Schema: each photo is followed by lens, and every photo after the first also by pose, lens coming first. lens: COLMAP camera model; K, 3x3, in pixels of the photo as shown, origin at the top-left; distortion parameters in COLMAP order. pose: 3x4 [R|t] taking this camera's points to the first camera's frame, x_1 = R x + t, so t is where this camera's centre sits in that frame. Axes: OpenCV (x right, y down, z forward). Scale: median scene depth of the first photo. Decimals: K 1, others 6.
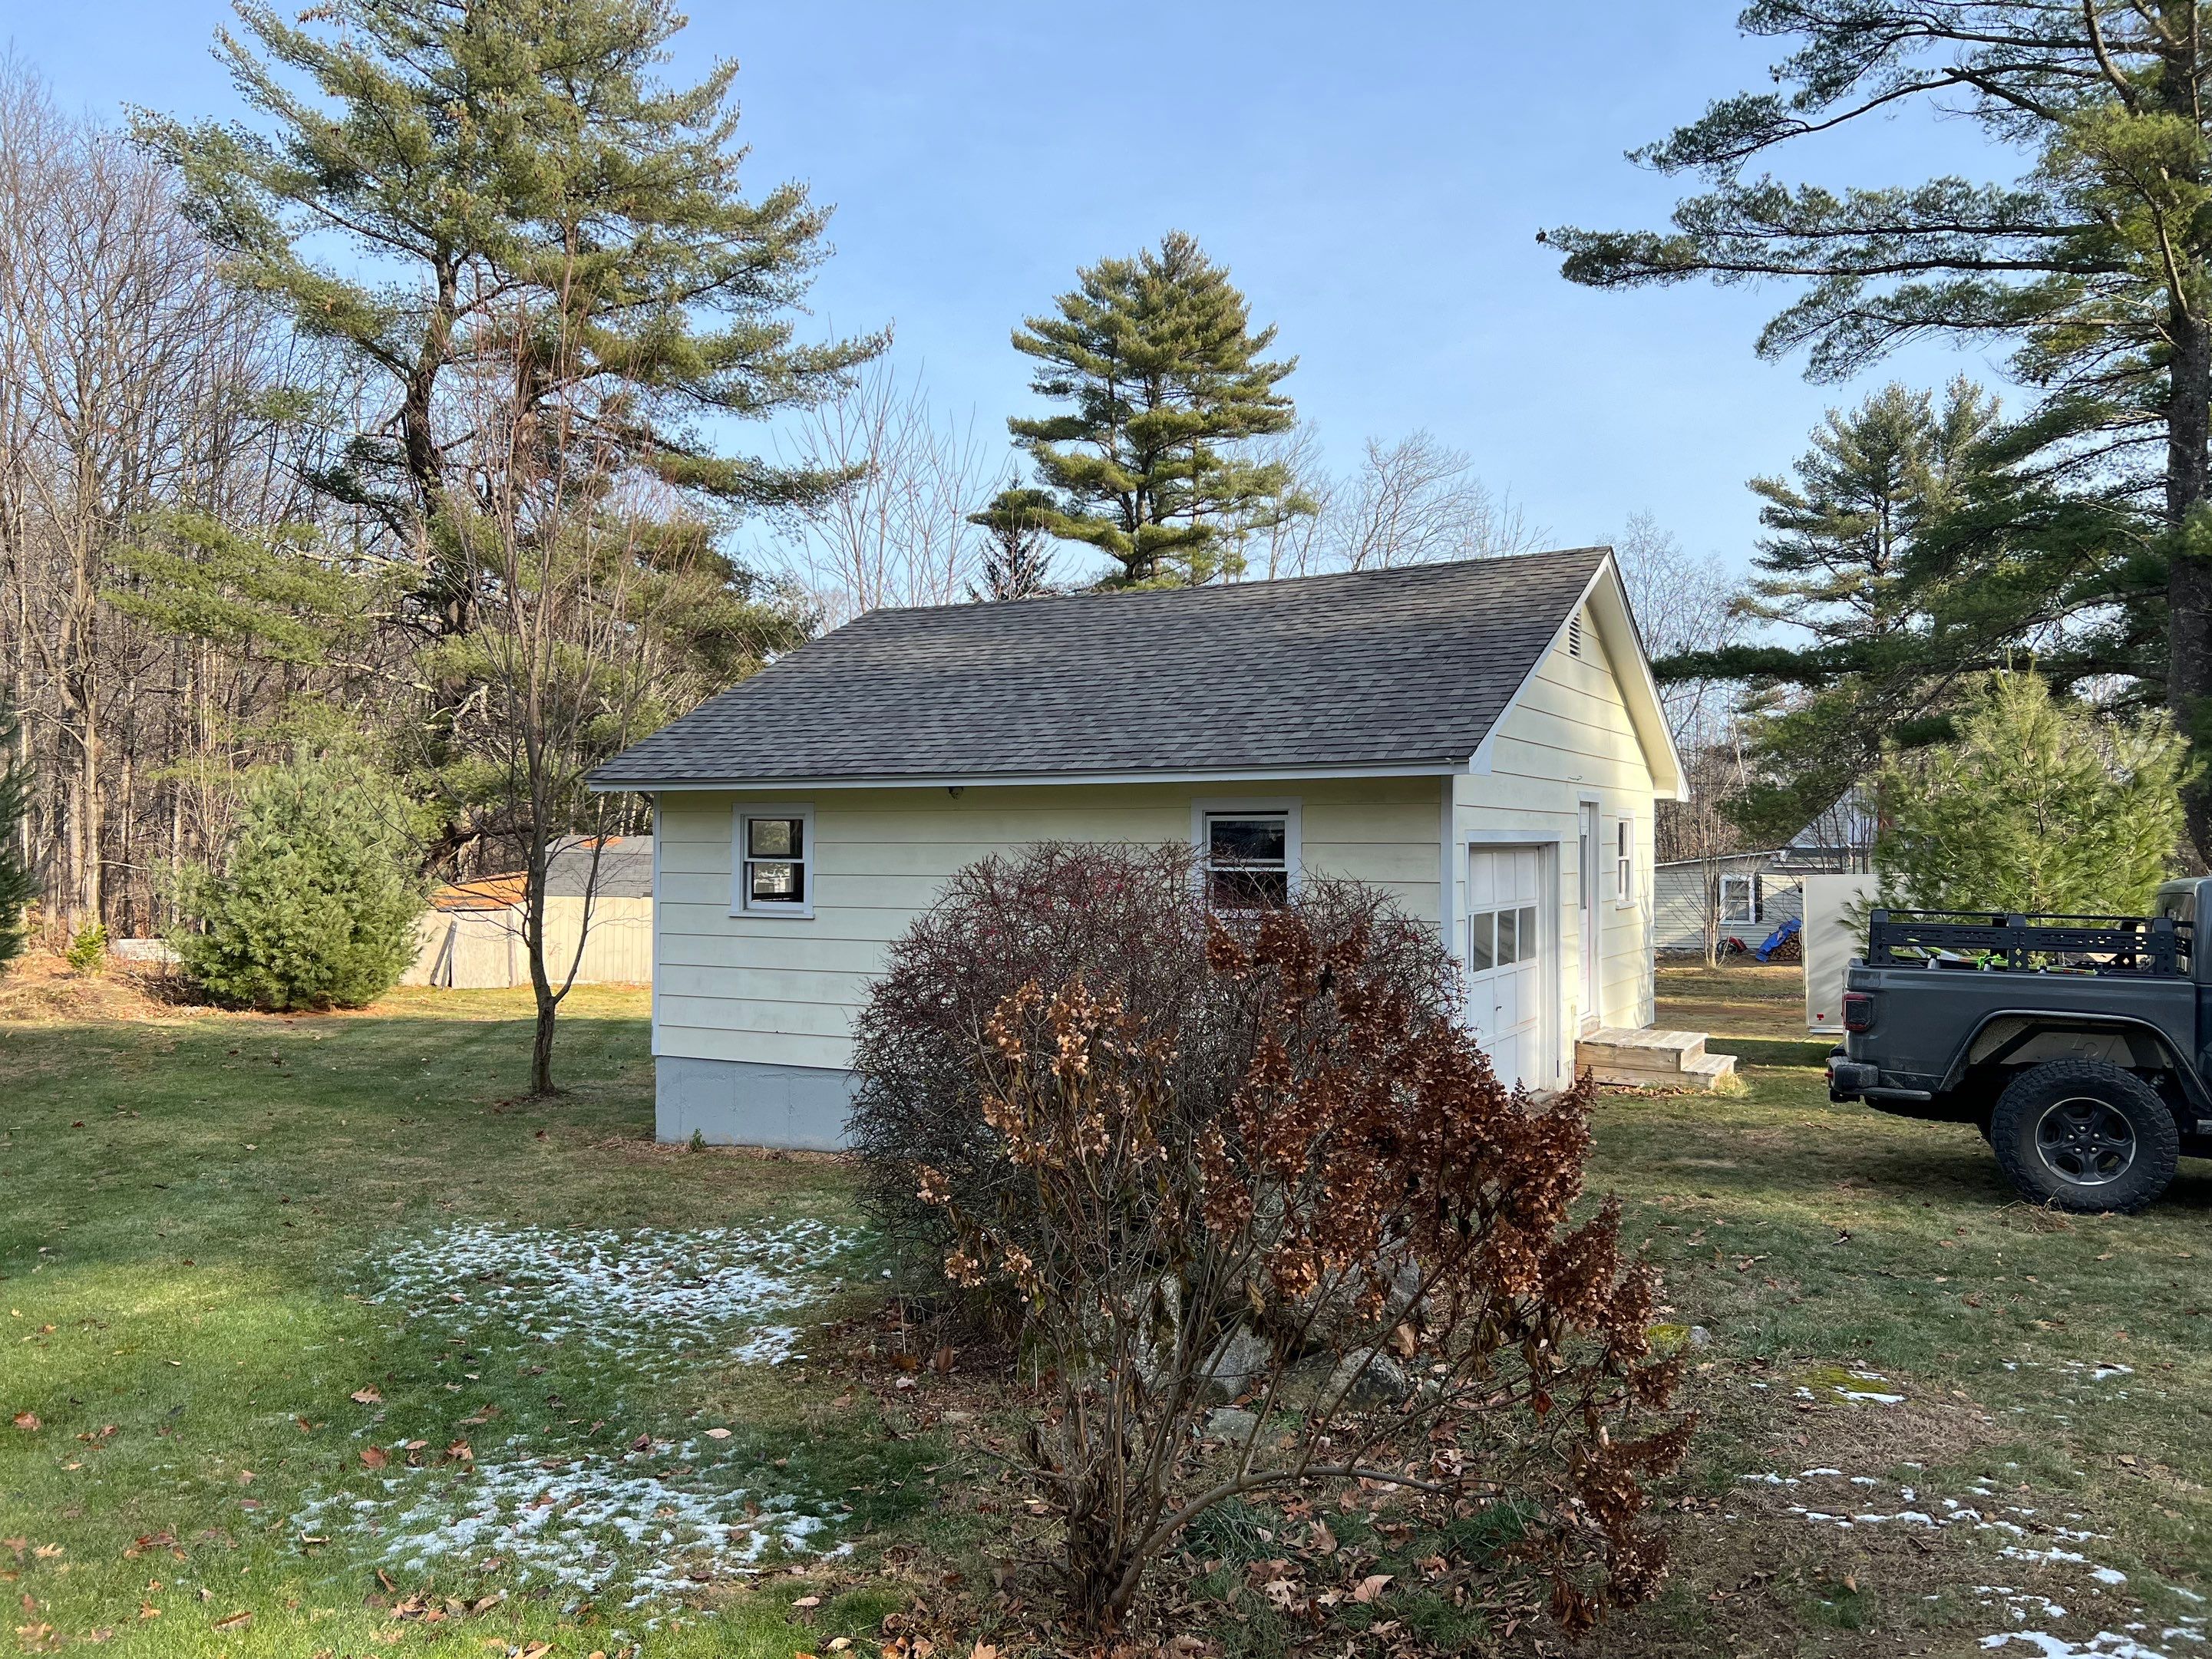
lens RADIAL K [[1717.7, 0, 1106.0], [0, 1717.7, 829.5], [0, 0, 1]] dist [0.047197, -0.057865]
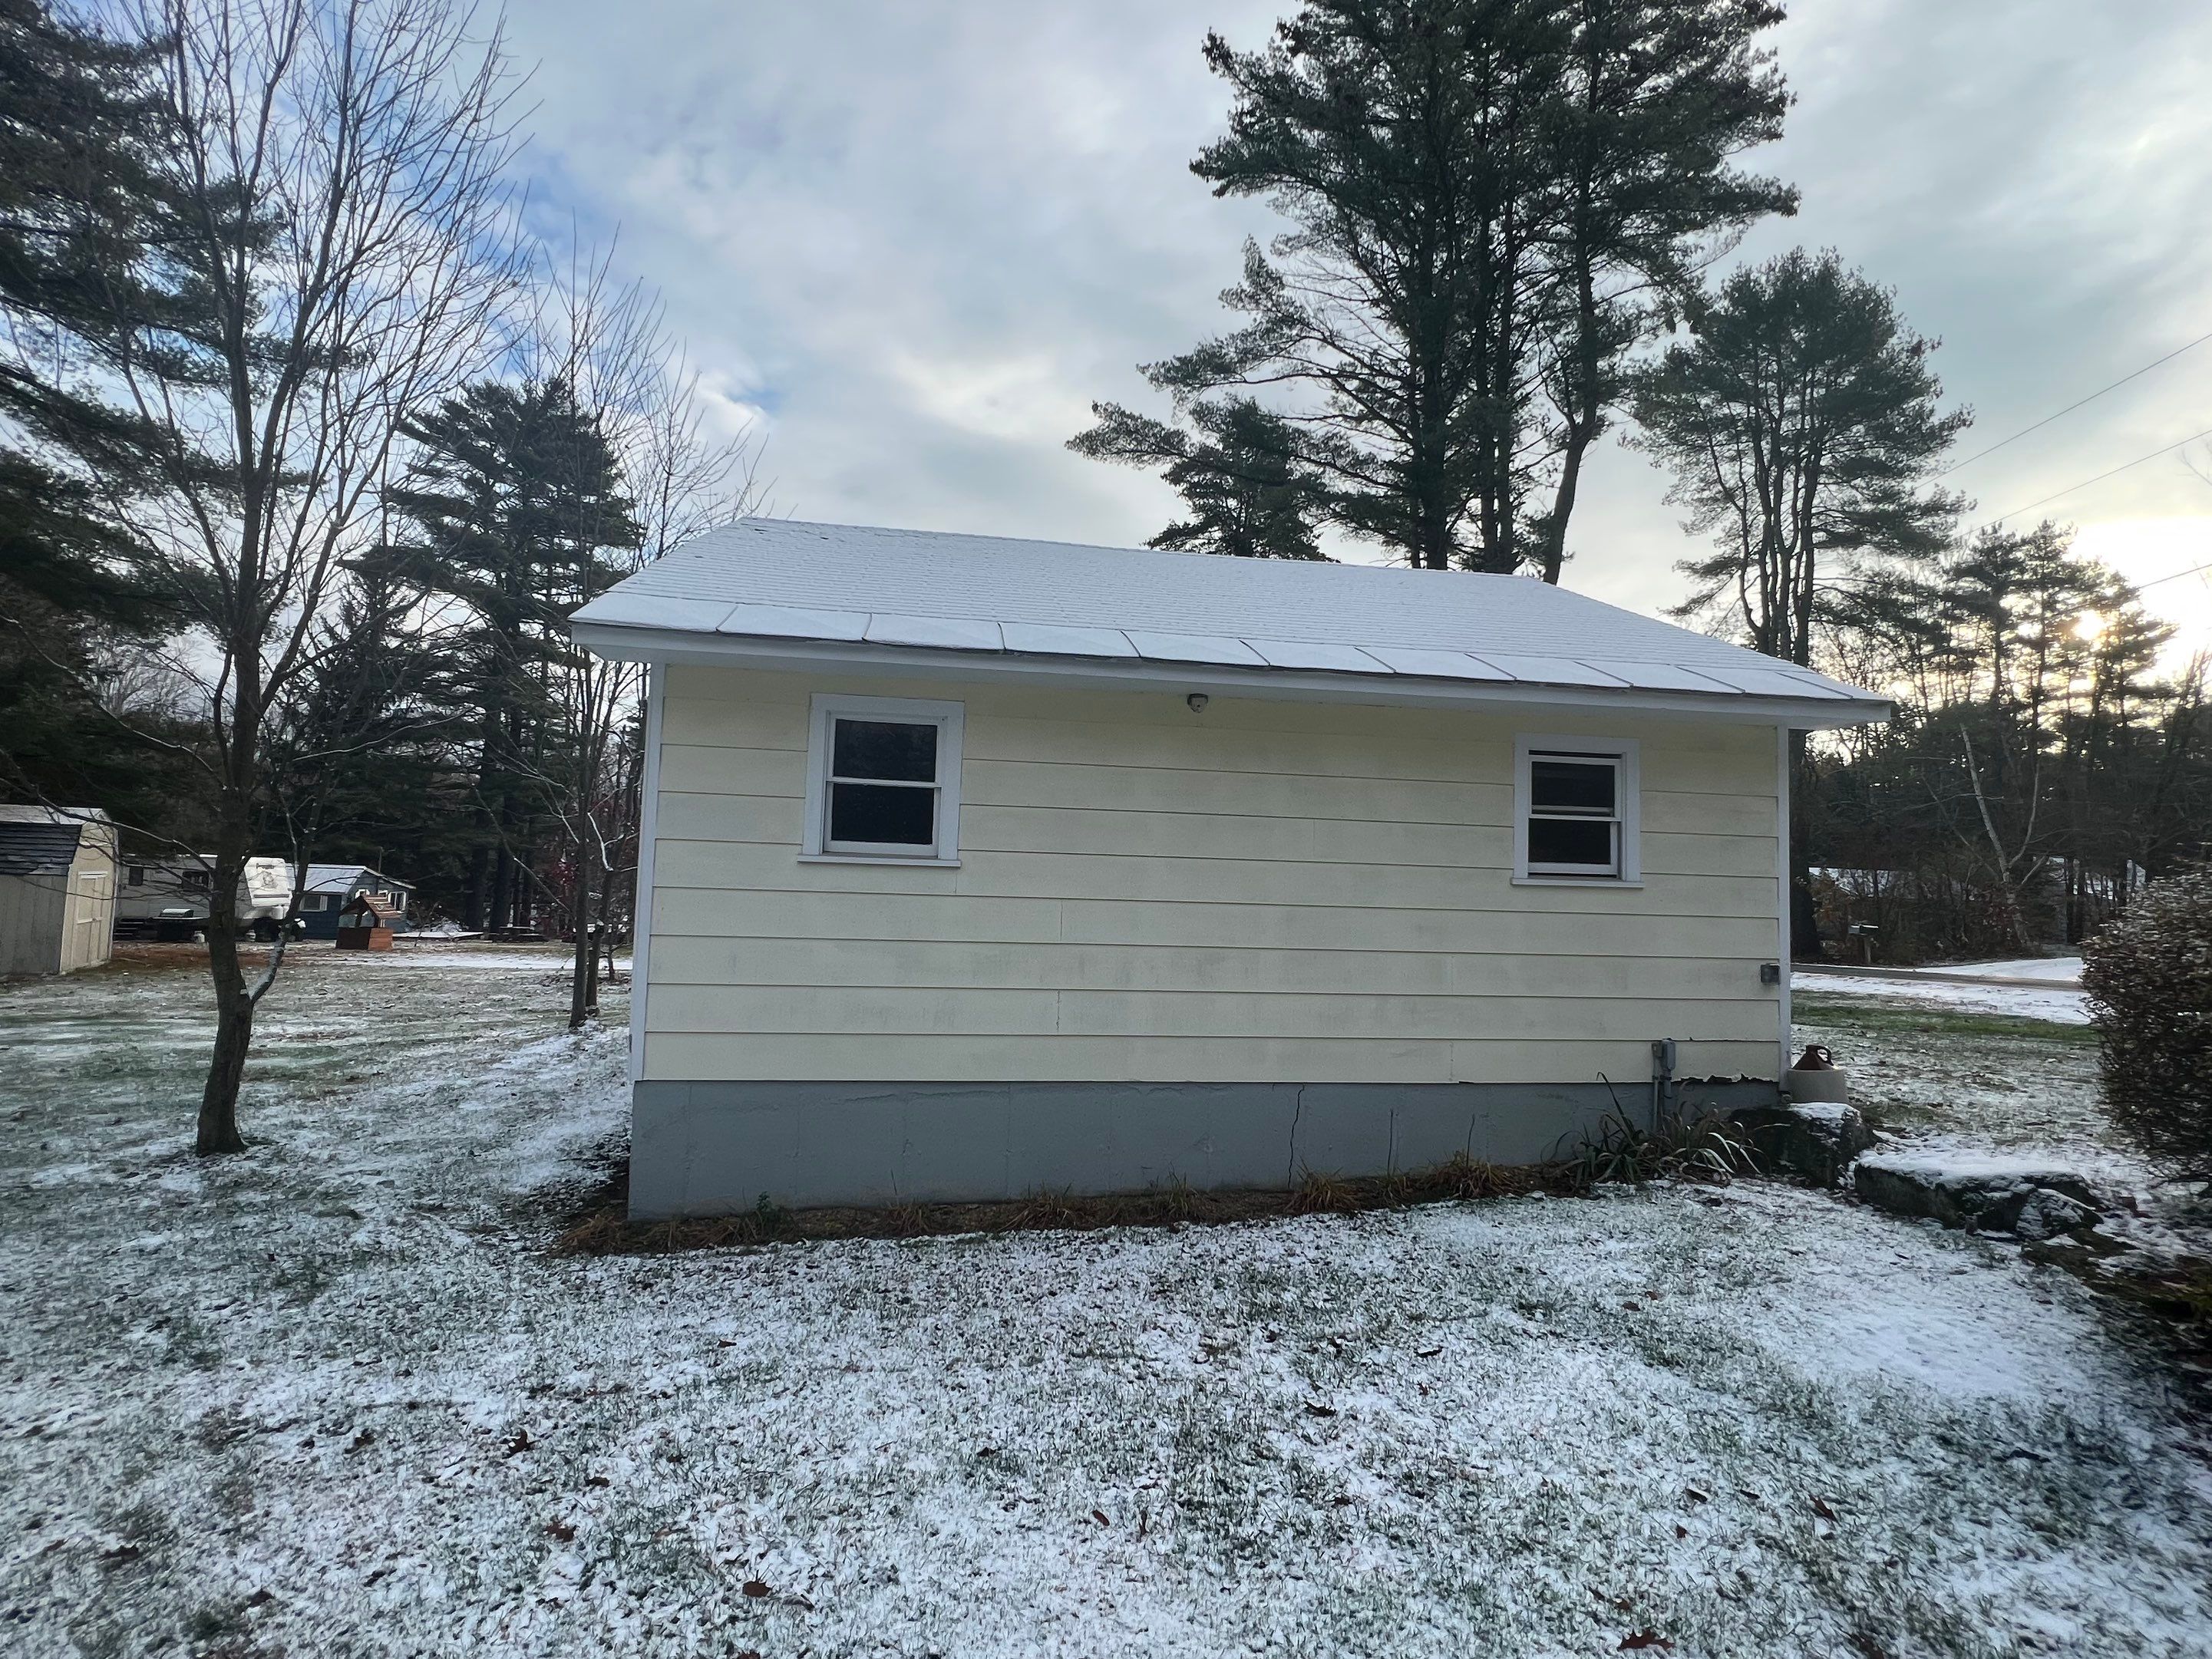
lens RADIAL K [[1038.2, 0, 1105.9], [0, 1038.2, 827.6], [0, 0, 1]] dist [0.001731, 0.000380]
pose [[0.796200, 0.053797, 0.602638, -0.381388], [-0.034828, 0.998463, -0.043117, 0.052271], [-0.604031, 0.013342, 0.796849, 0.624129]]
